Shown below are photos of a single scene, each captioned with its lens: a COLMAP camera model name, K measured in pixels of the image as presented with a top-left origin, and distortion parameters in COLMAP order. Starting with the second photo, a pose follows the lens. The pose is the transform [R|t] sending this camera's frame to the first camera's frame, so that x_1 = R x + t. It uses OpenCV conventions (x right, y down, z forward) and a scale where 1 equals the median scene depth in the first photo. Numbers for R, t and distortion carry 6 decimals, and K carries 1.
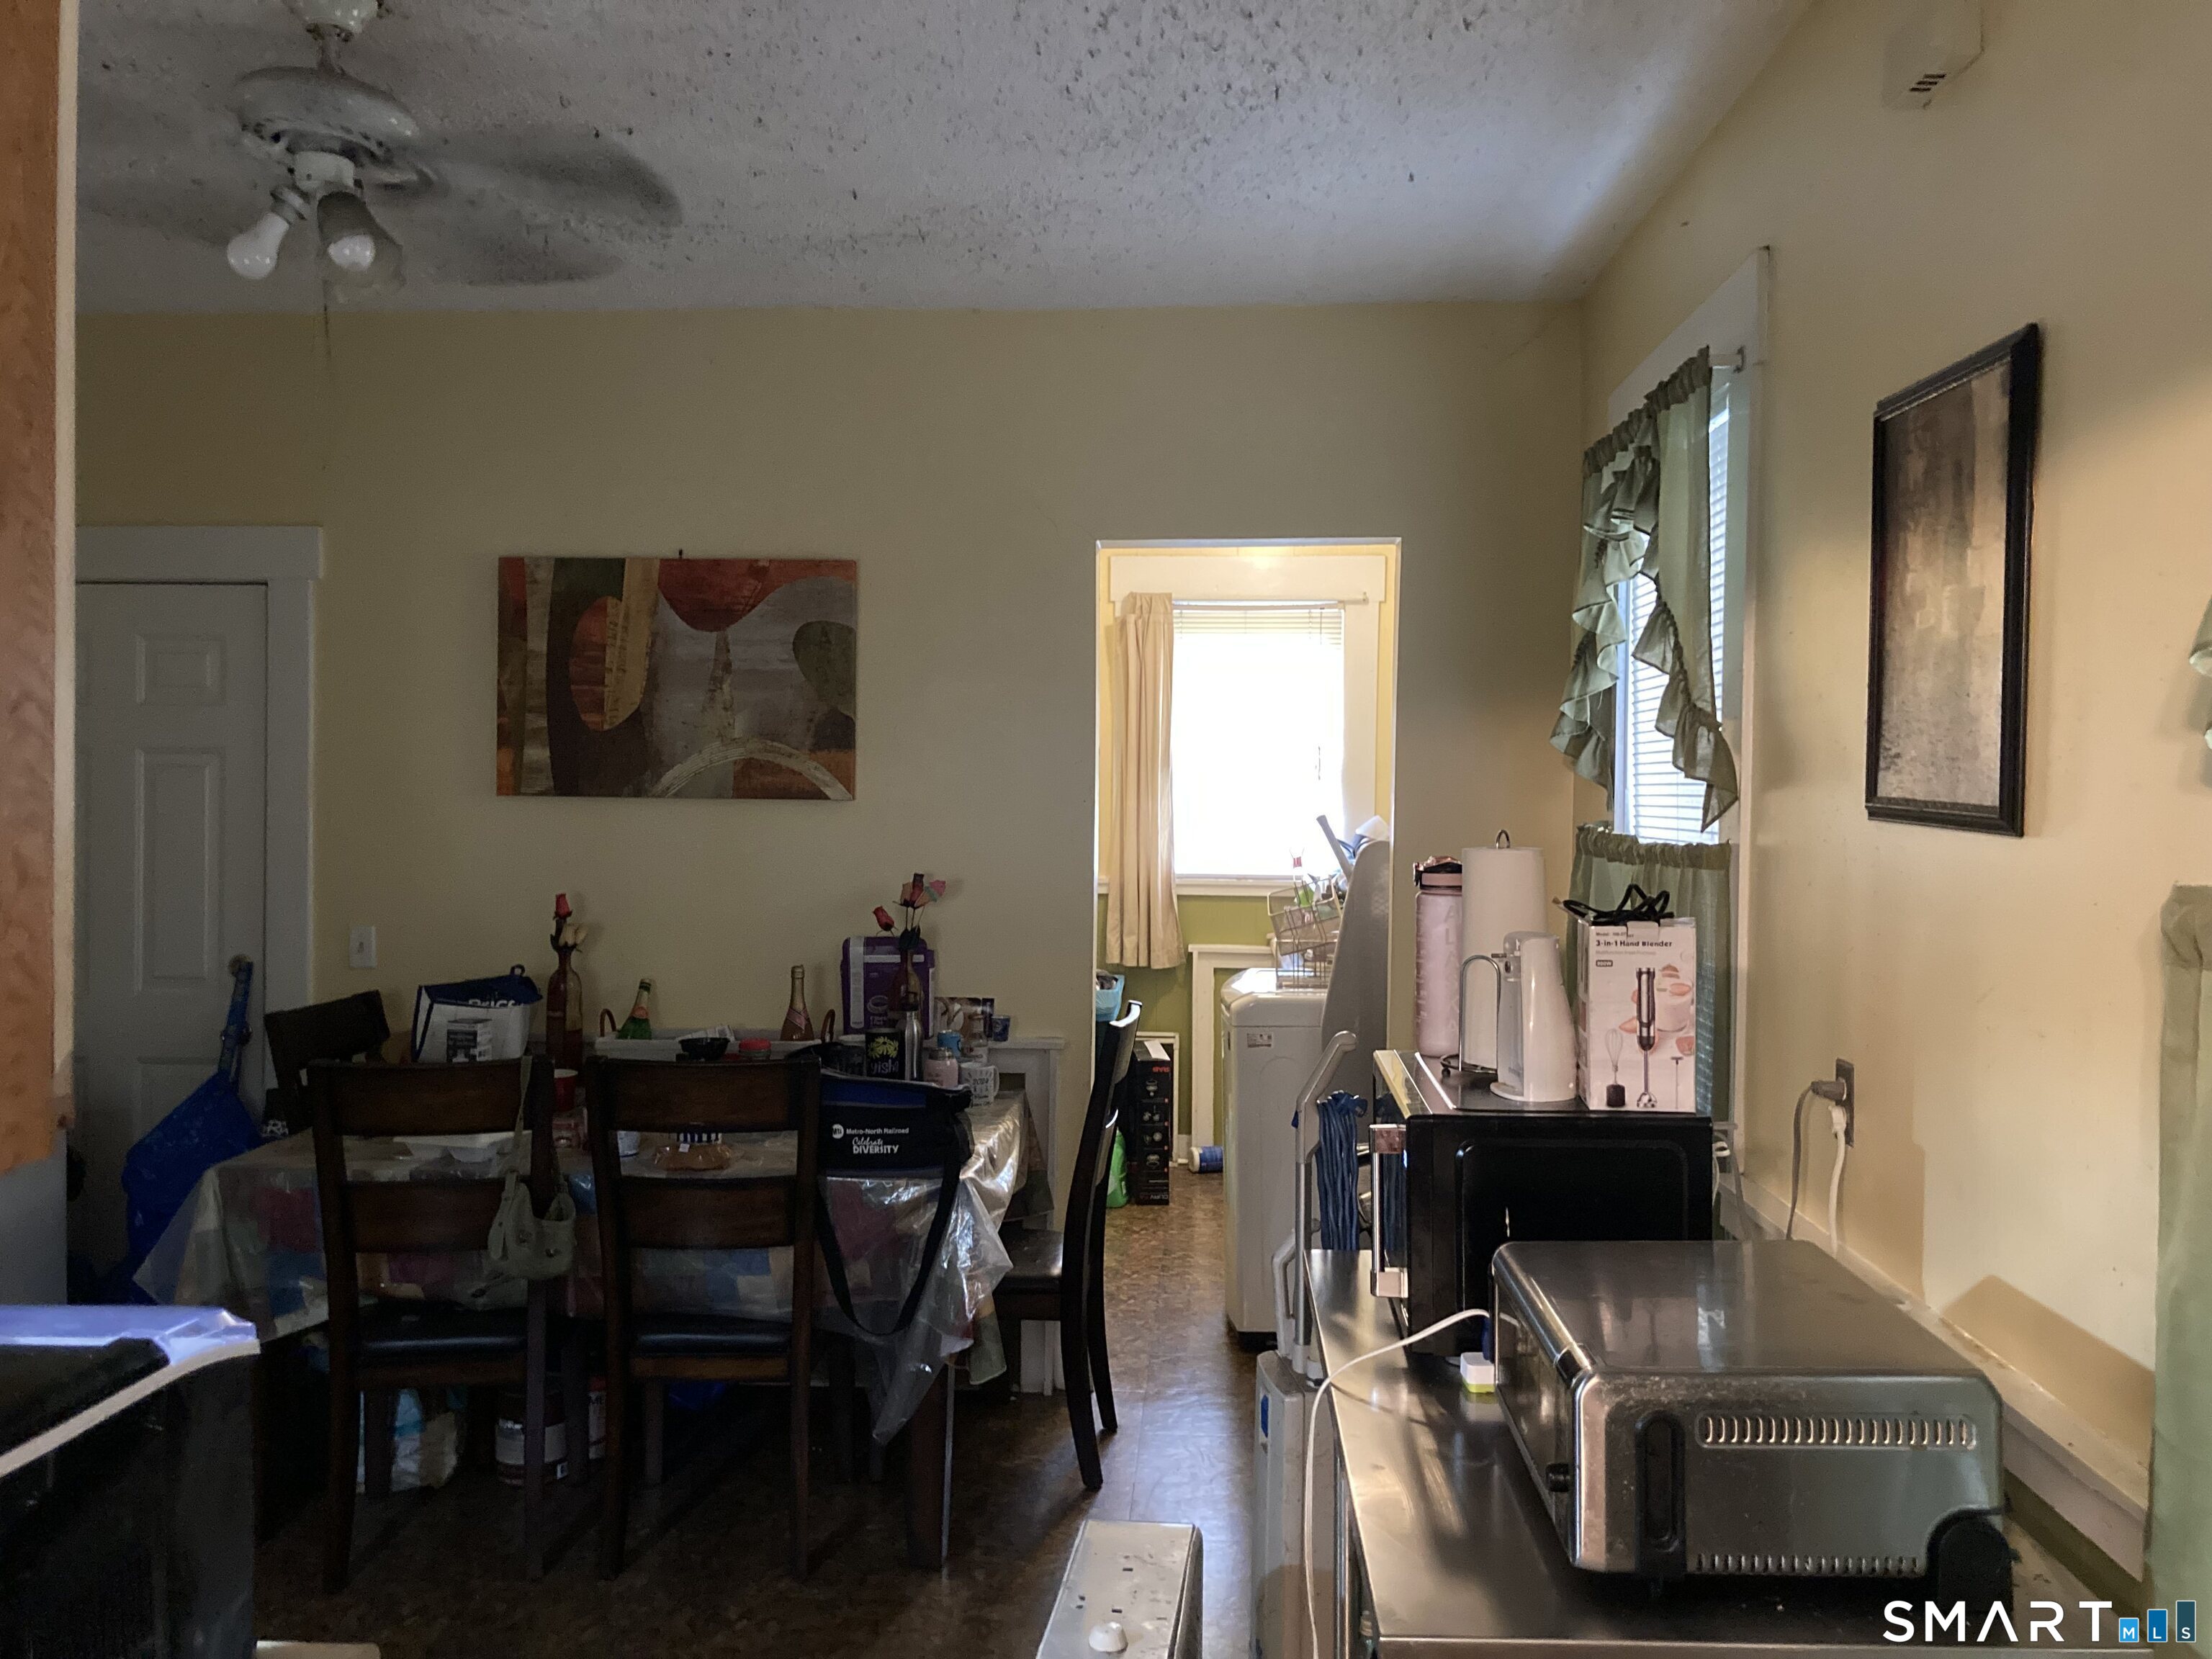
lens RADIAL K [[1833.4, 0, 1107.3], [0, 1833.4, 824.2], [0, 0, 1]] dist [0.049860, -0.103809]
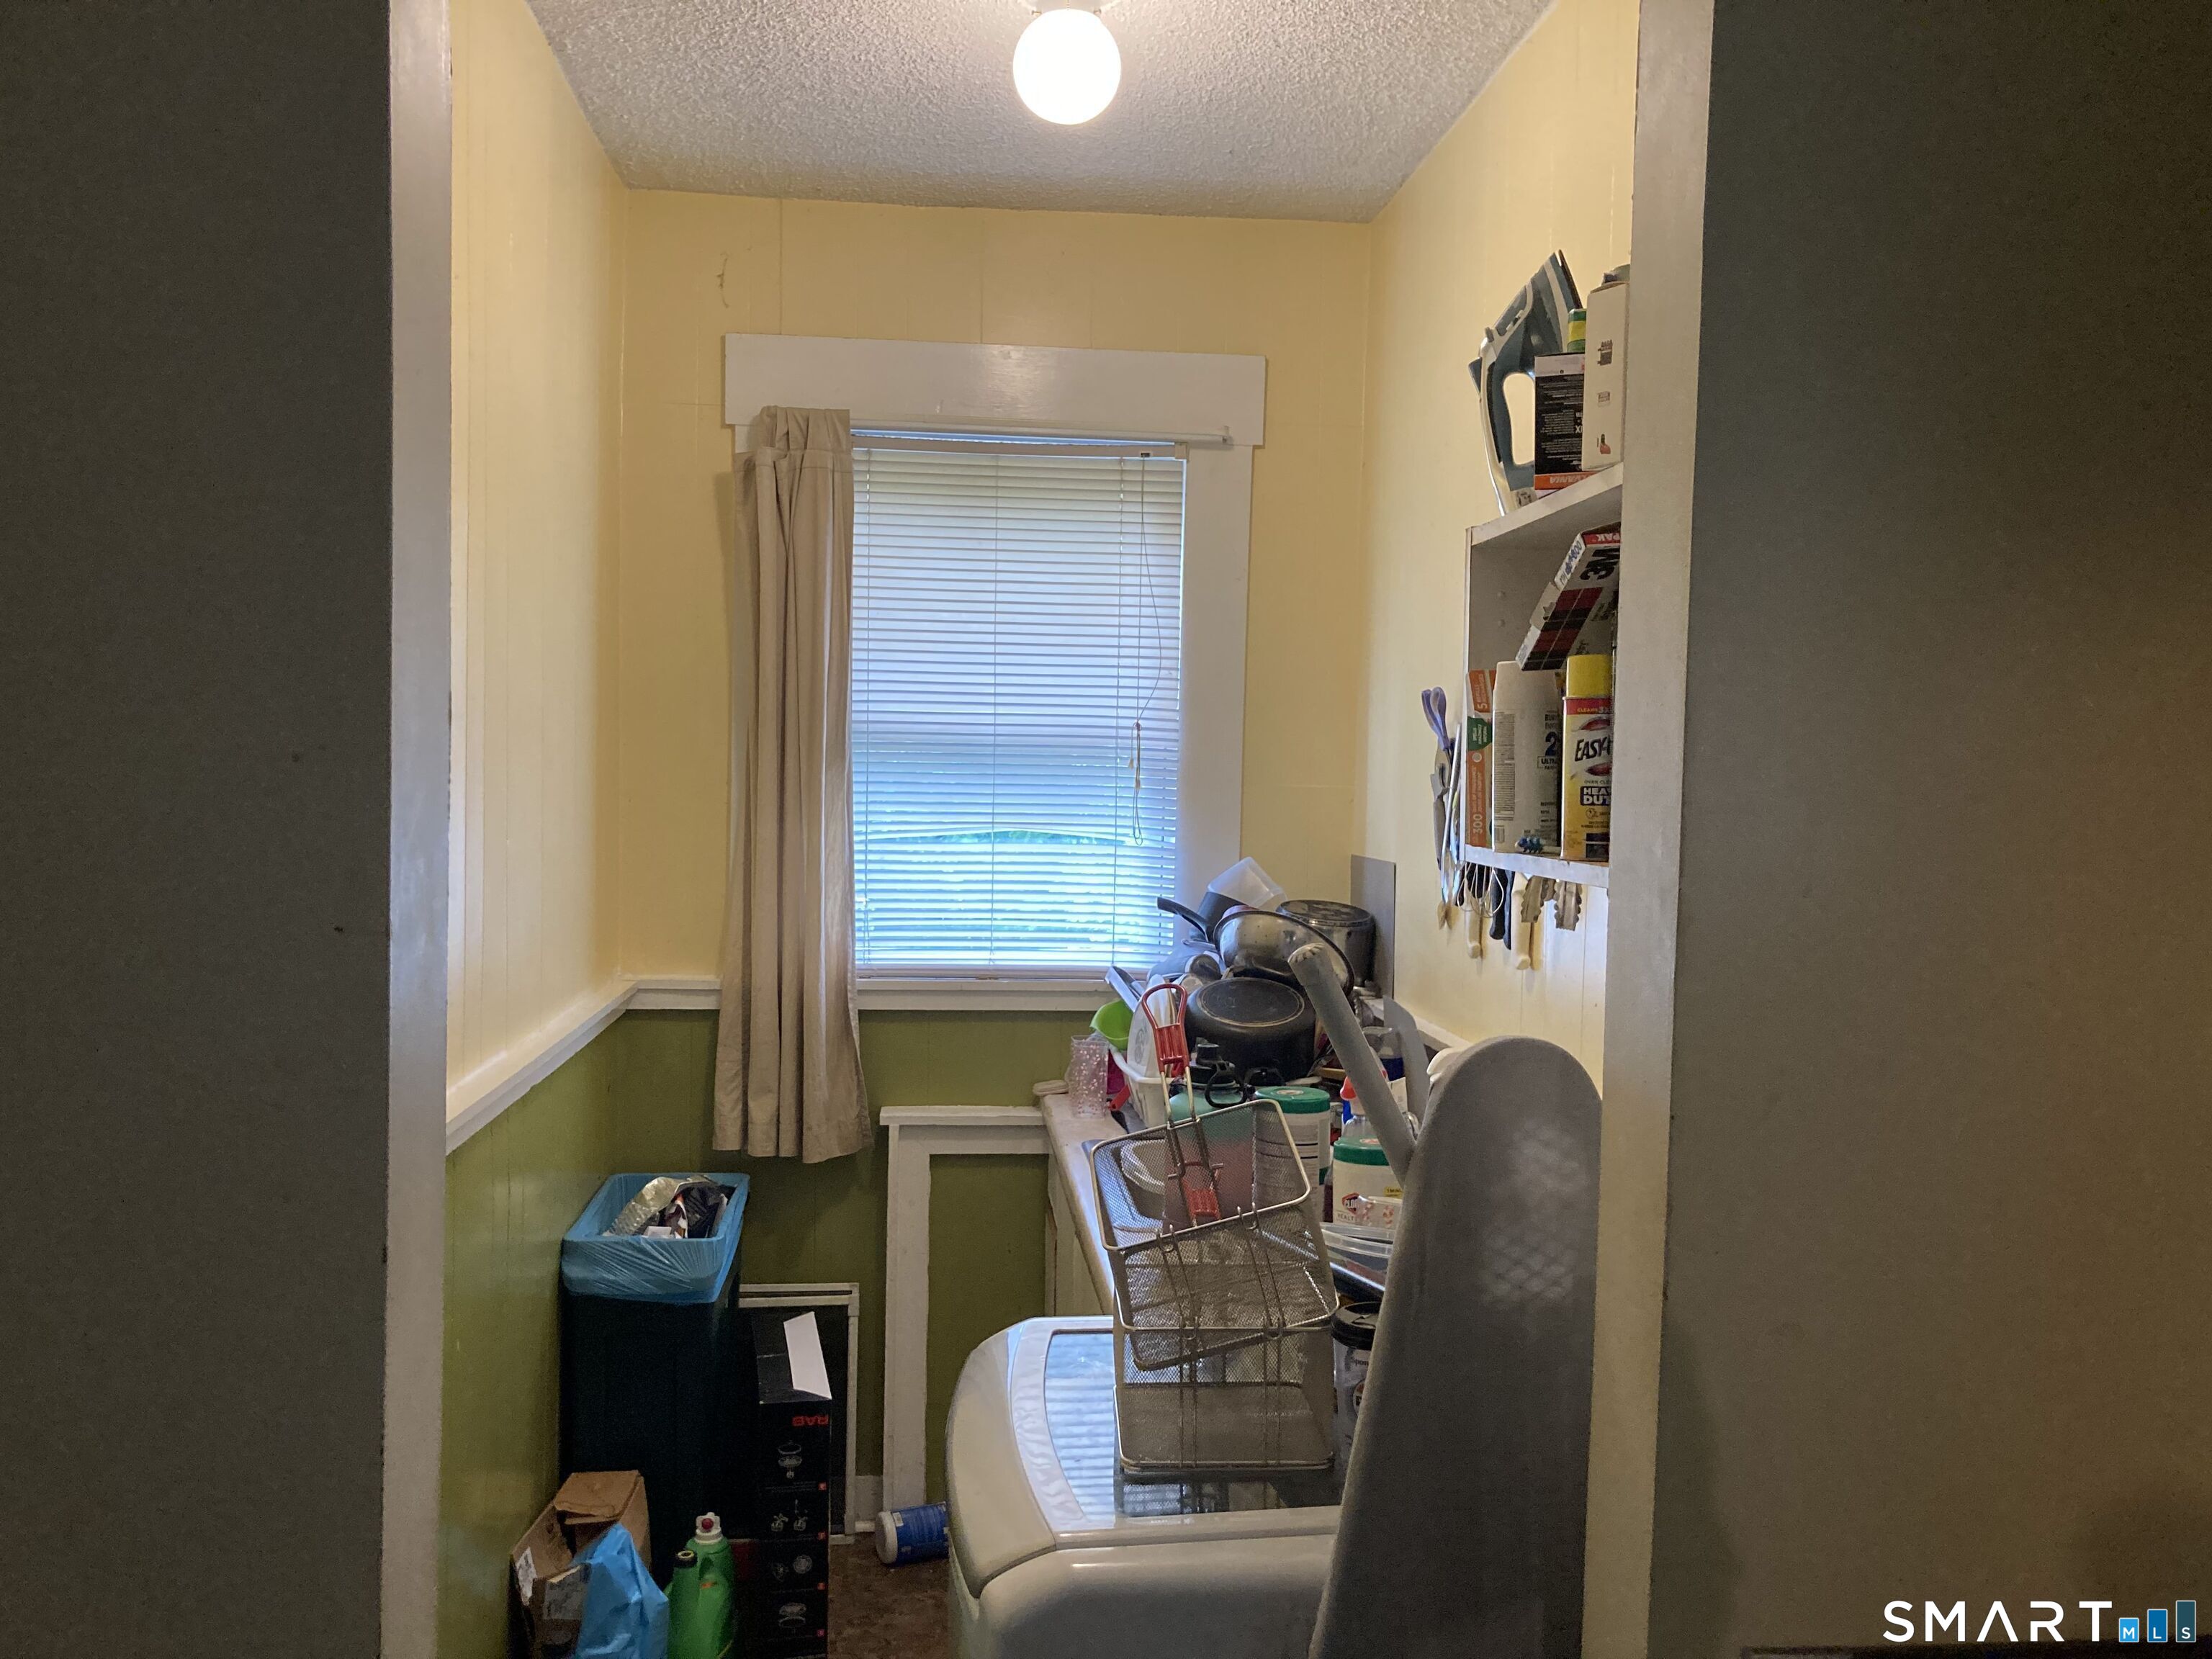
lens RADIAL K [[1833.4, 0, 1108.2], [0, 1833.4, 828.1], [0, 0, 1]] dist [0.049860, -0.103809]
pose [[0.988143, 0.006547, 0.153399, 0.028460], [-0.008169, 0.999917, 0.009945, -0.017954], [-0.153321, -0.011080, 0.988114, 0.491174]]
